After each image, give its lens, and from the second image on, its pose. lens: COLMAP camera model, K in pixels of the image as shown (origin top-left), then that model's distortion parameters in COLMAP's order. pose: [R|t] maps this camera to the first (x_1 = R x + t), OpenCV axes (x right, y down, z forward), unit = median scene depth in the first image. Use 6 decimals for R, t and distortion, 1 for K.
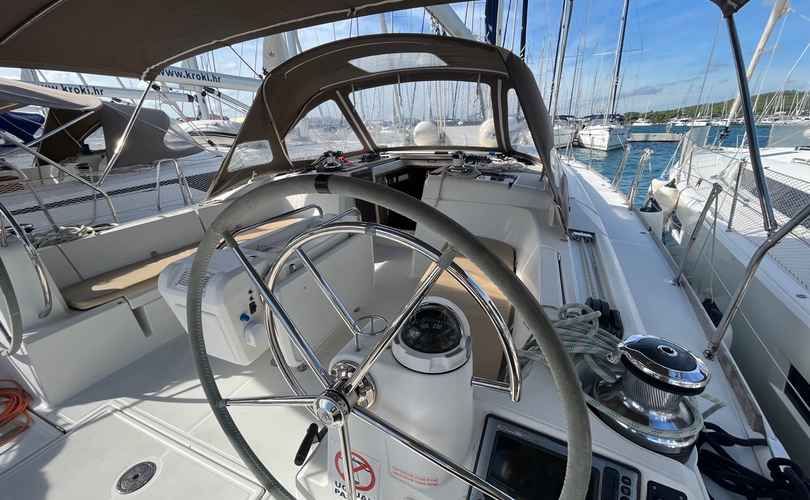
lens RADIAL K [[328.7, 0, 407.7], [0, 328.7, 251.2], [0, 0, 1]] dist [-0.000455, 0.000110]
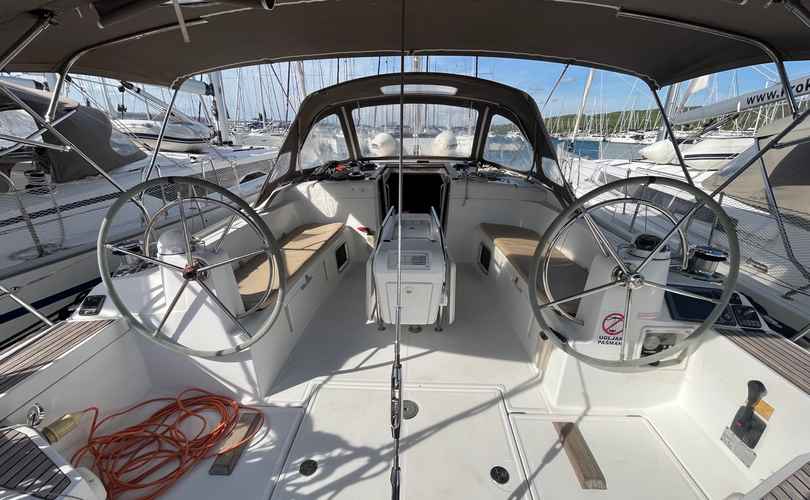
lens RADIAL K [[333.5, 0, 403.8], [0, 333.5, 256.5], [0, 0, 1]] dist [-0.000199, -0.000122]
pose [[0.936159, -0.088393, 0.340283, -0.409276], [0.088967, 0.995937, 0.013948, 0.014373], [-0.340134, 0.017216, 0.940219, -0.093187]]
